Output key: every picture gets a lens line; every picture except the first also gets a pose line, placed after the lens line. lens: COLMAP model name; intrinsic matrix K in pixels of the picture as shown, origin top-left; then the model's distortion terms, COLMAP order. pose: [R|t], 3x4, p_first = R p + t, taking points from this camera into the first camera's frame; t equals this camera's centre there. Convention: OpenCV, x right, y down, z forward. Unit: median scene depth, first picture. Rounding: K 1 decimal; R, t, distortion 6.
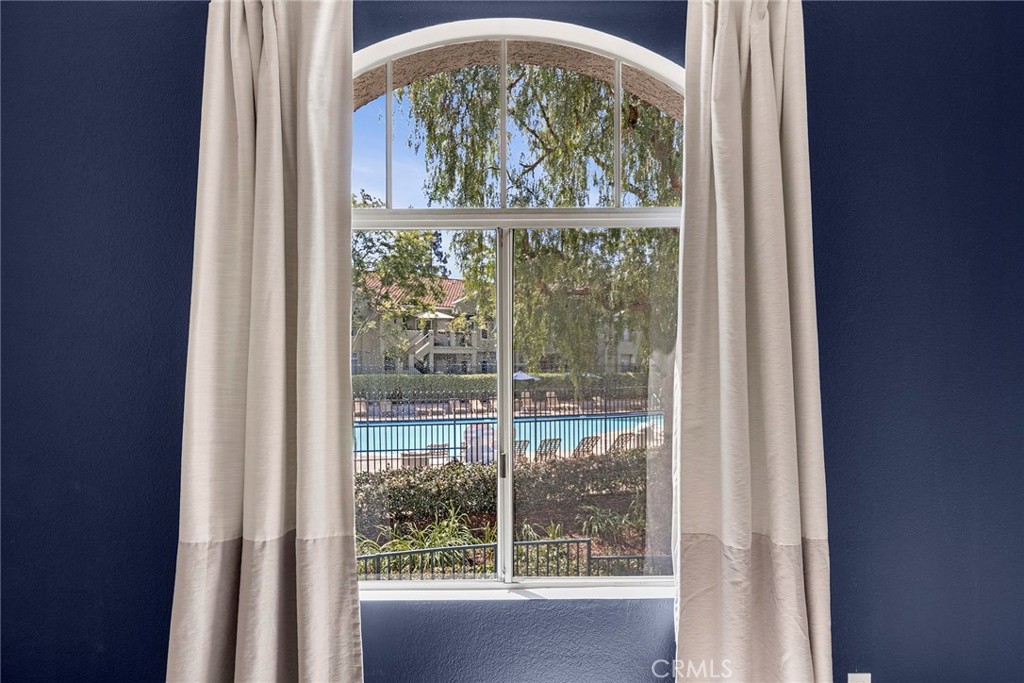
lens RADIAL K [[640.0, 0, 513.2], [0, 640.0, 376.5], [0, 0, 1]] dist [0.001876, 0.000911]
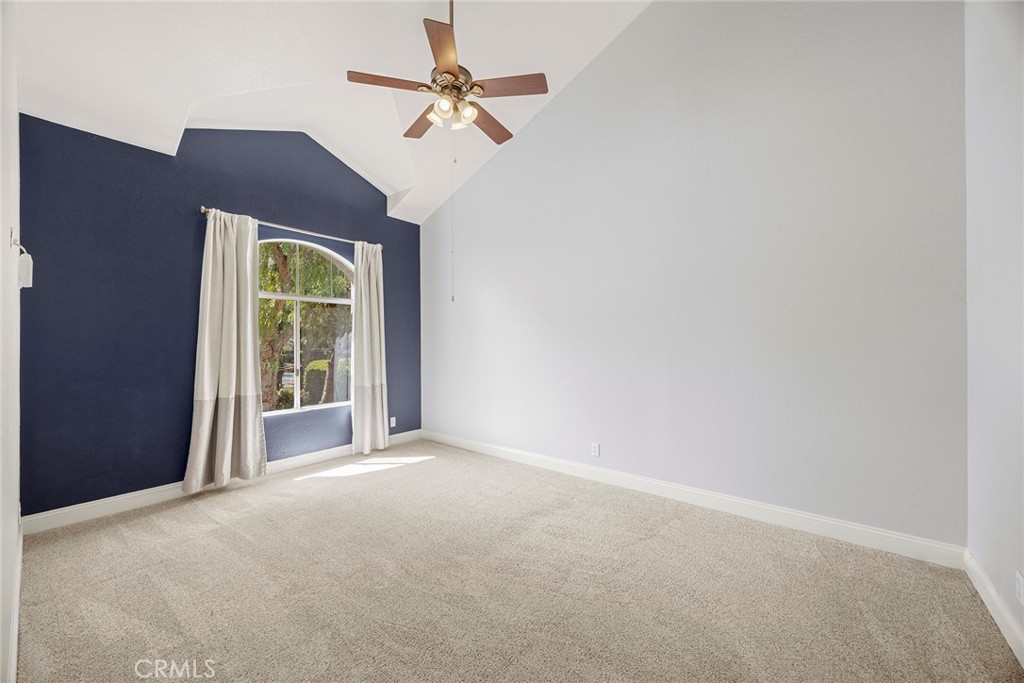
lens RADIAL K [[388.8, 0, 512.0], [0, 388.8, 341.5], [0, 0, 1]] dist [0.000355, 0.000052]
pose [[0.619067, 0.003652, 0.785330, -0.962932], [0.017258, 0.999684, -0.018254, 0.041395], [-0.785149, 0.024854, 0.618808, -1.170024]]
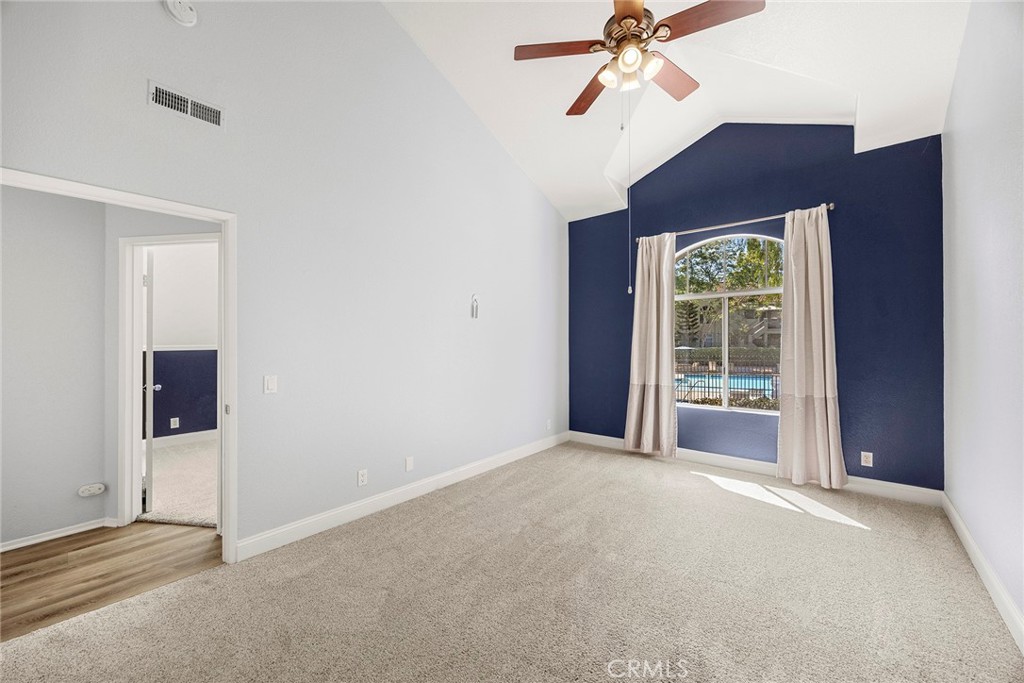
lens RADIAL K [[399.3, 0, 525.9], [0, 399.3, 338.0], [0, 0, 1]] dist [0.000177, 0.000024]
pose [[0.773331, -0.005454, -0.633978, 0.523199], [-0.012192, 0.999650, -0.023472, 0.040588], [0.633885, 0.025881, 0.772994, -1.265851]]
